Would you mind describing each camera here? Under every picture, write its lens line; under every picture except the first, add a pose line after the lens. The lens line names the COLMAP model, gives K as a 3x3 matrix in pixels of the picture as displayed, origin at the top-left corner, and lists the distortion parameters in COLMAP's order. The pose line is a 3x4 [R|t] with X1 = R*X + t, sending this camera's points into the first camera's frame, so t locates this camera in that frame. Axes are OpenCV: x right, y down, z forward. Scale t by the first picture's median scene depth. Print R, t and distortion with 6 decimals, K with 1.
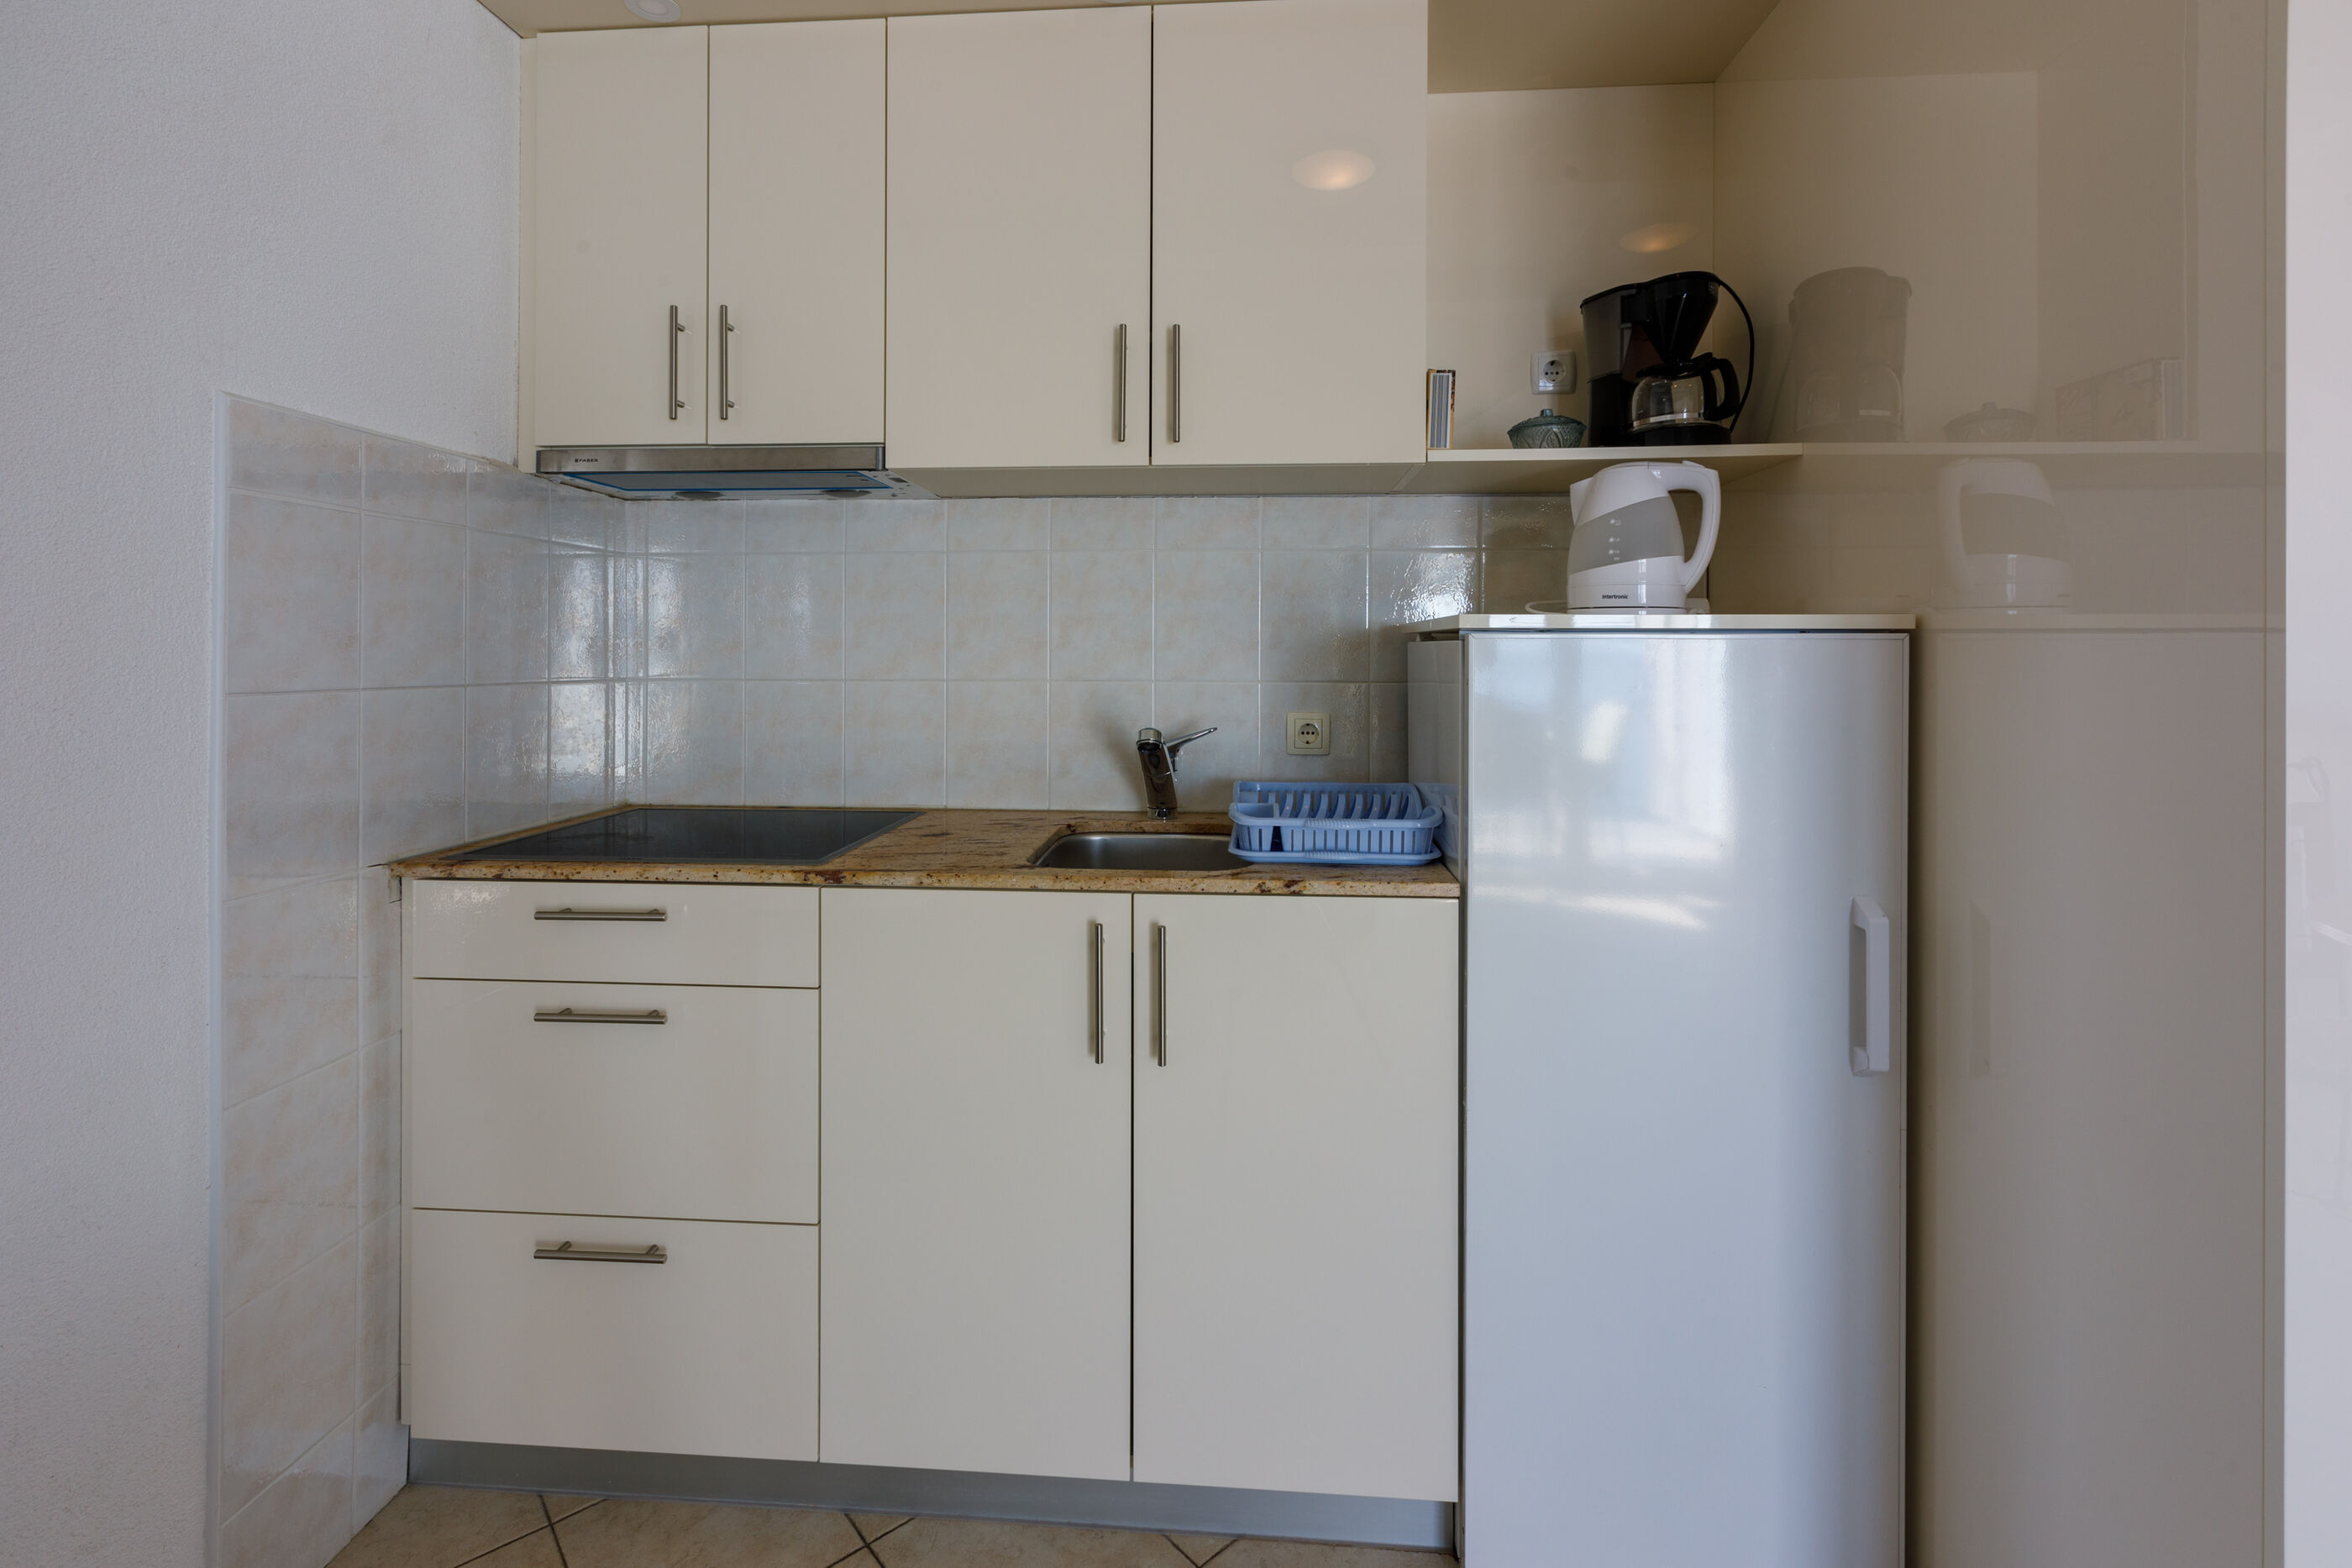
lens RADIAL K [[1048.0, 0, 1175.3], [0, 1048.0, 652.6], [0, 0, 1]] dist [-0.000606, 0.000047]
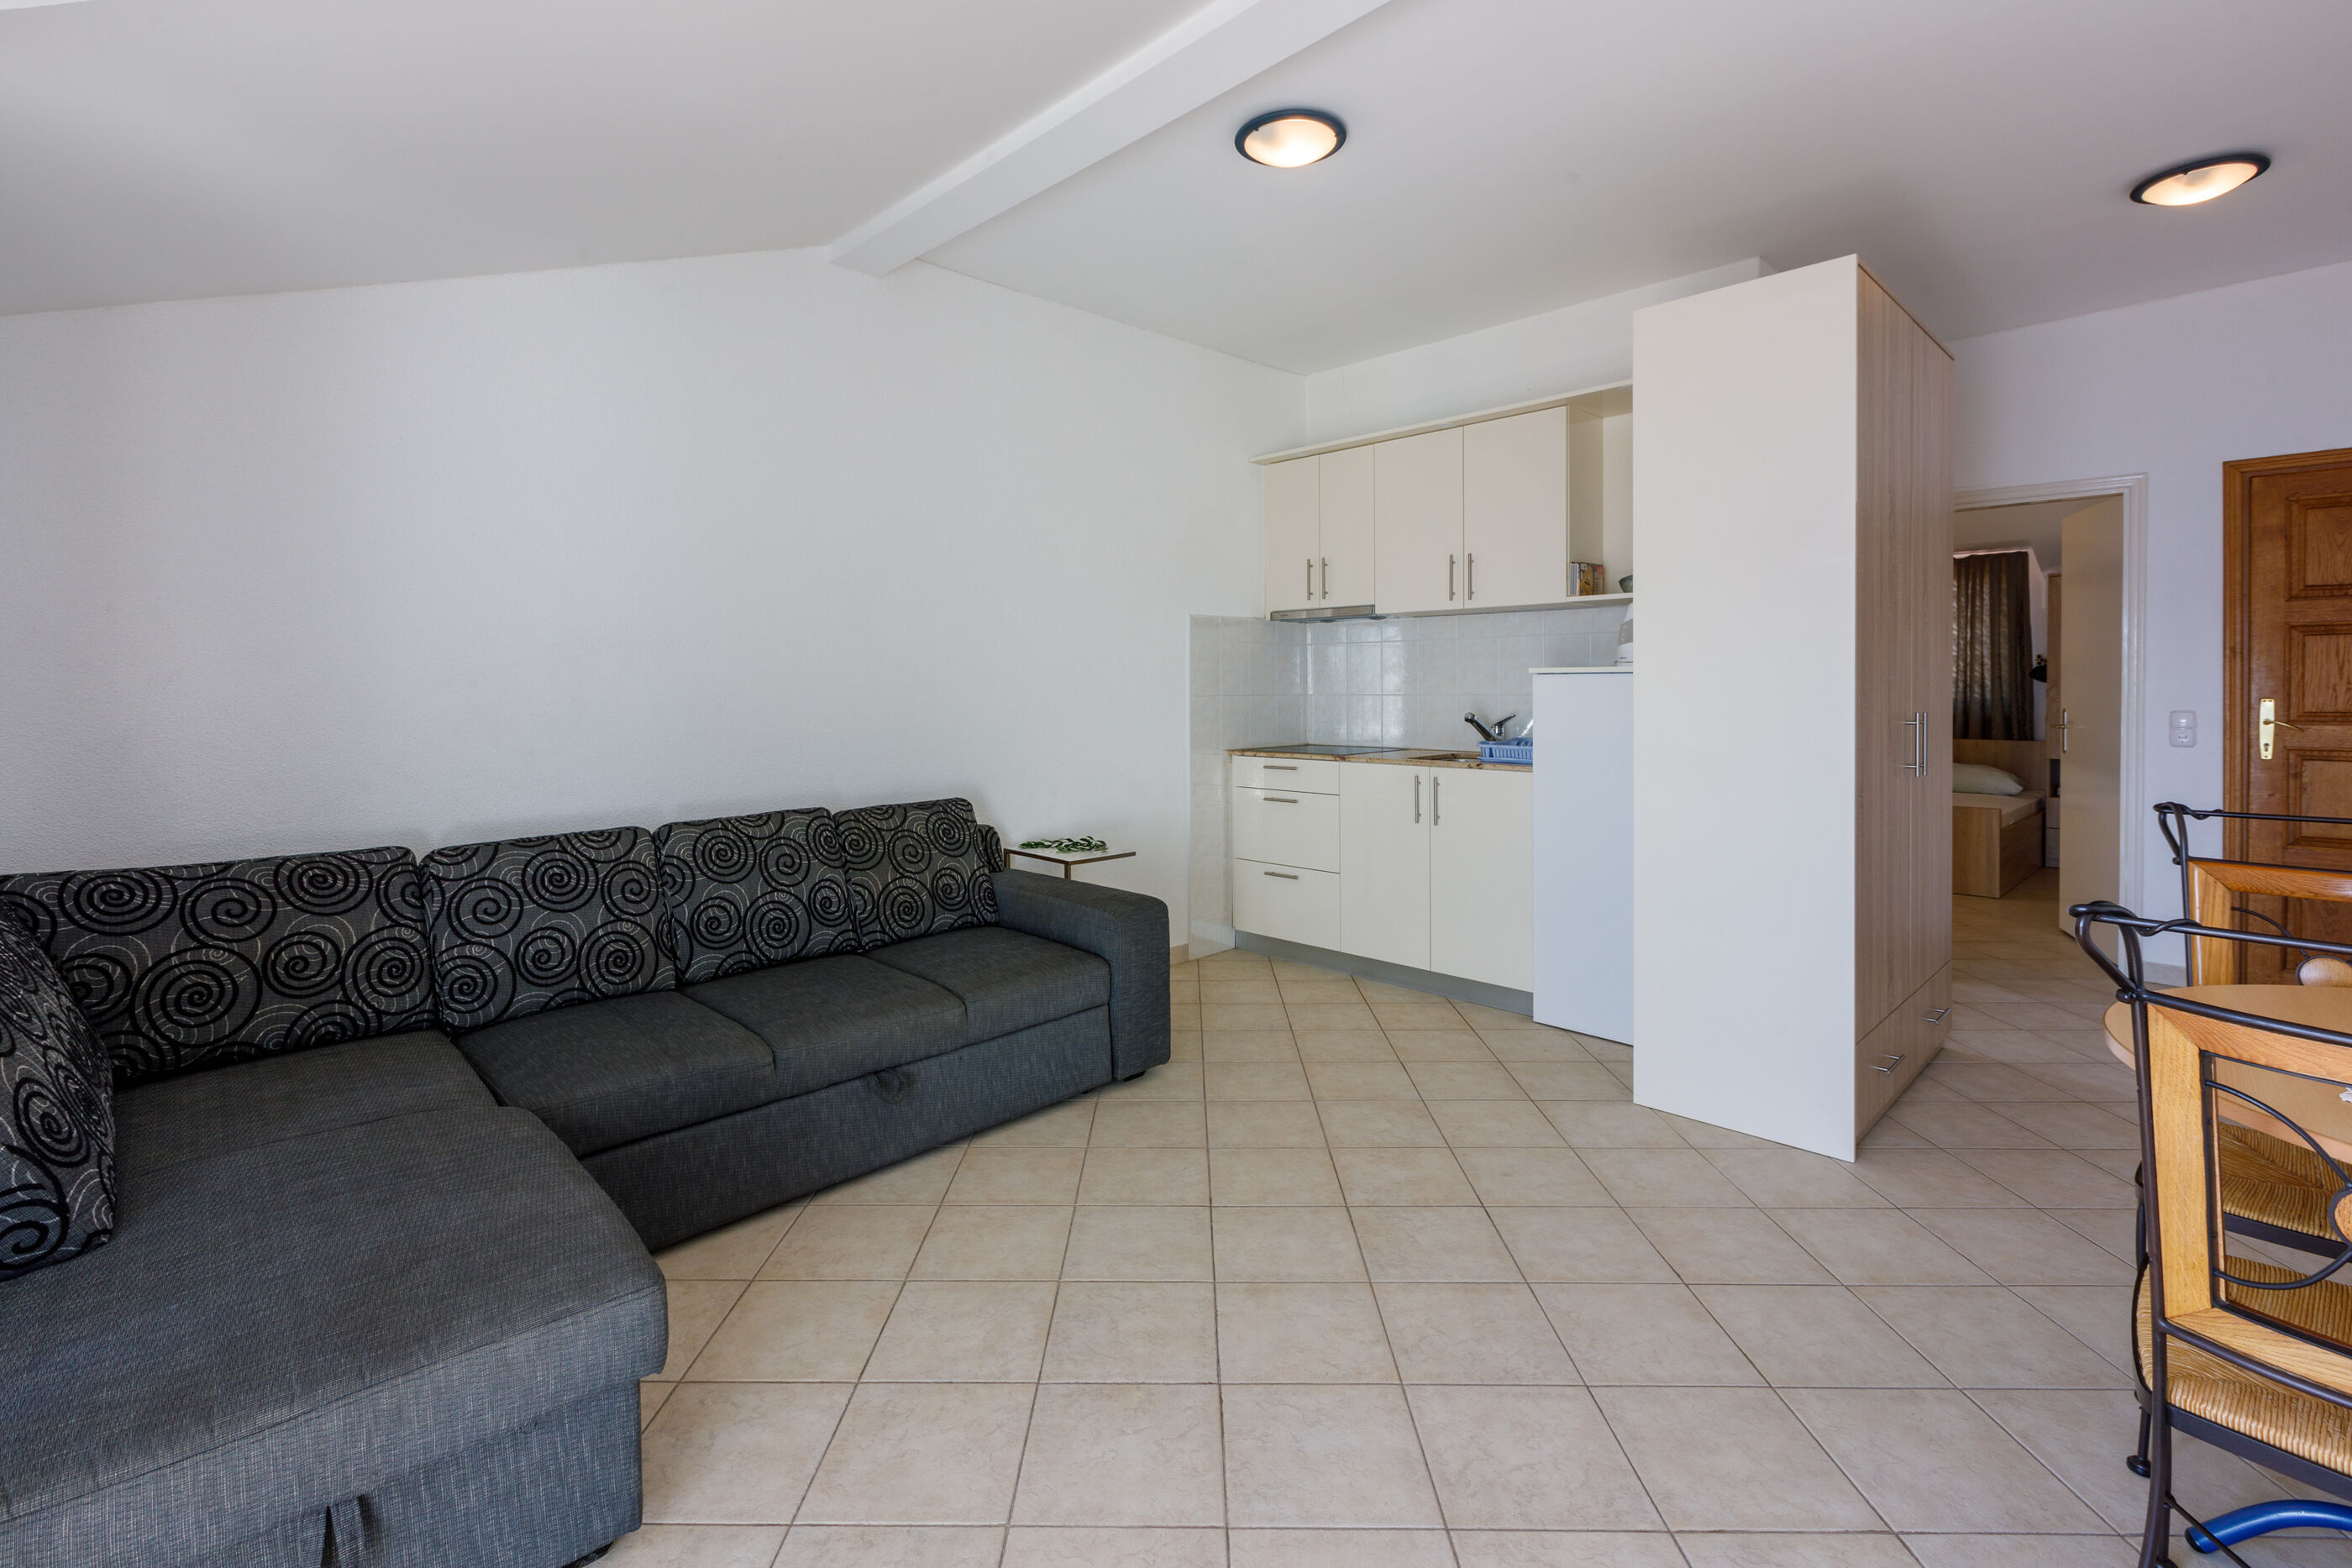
lens RADIAL K [[1058.9, 0, 1161.6], [0, 1058.9, 703.7], [0, 0, 1]] dist [0.000994, -0.000136]
pose [[0.740060, 0.003633, -0.672531, 1.215099], [0.009688, 0.999824, 0.016062, 0.003481], [0.672471, -0.018402, 0.739895, -1.456022]]
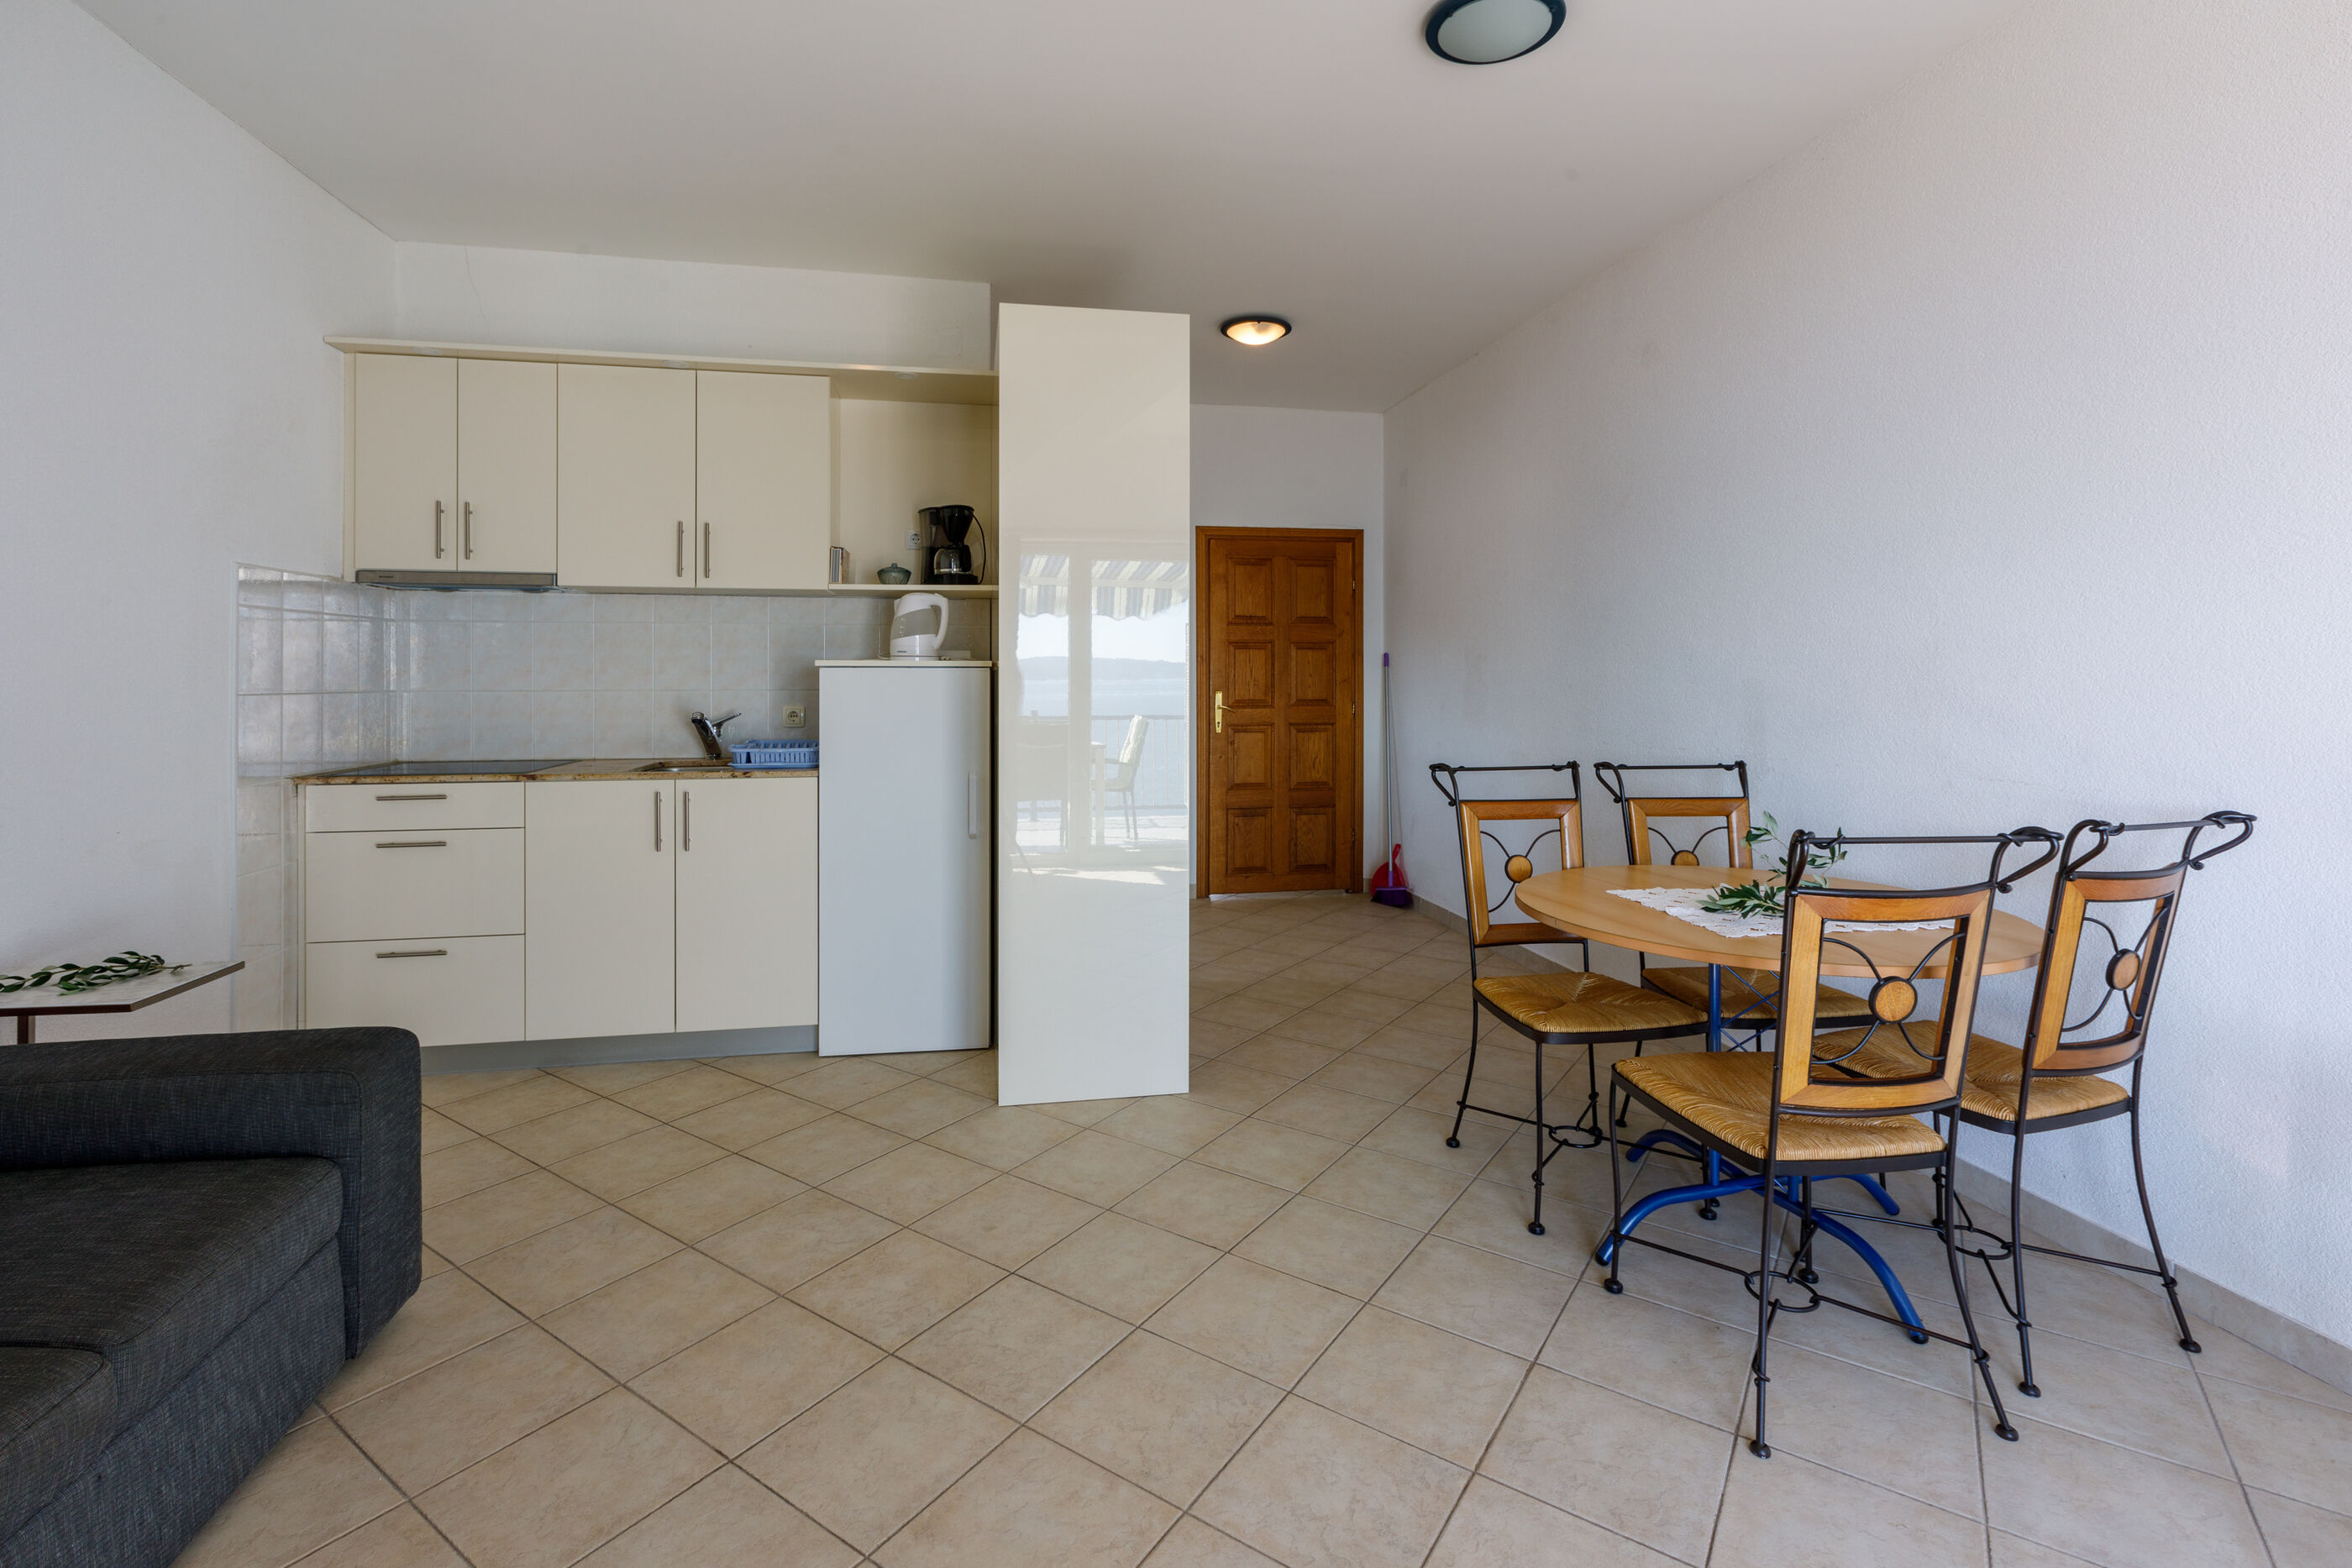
lens RADIAL K [[1063.3, 0, 1167.6], [0, 1063.3, 678.4], [0, 0, 1]] dist [0.000073, -0.000060]
pose [[0.971377, -0.002993, 0.237522, 0.410679], [0.002372, 0.999993, 0.002902, 0.001383], [-0.237530, -0.002256, 0.971378, -1.379912]]
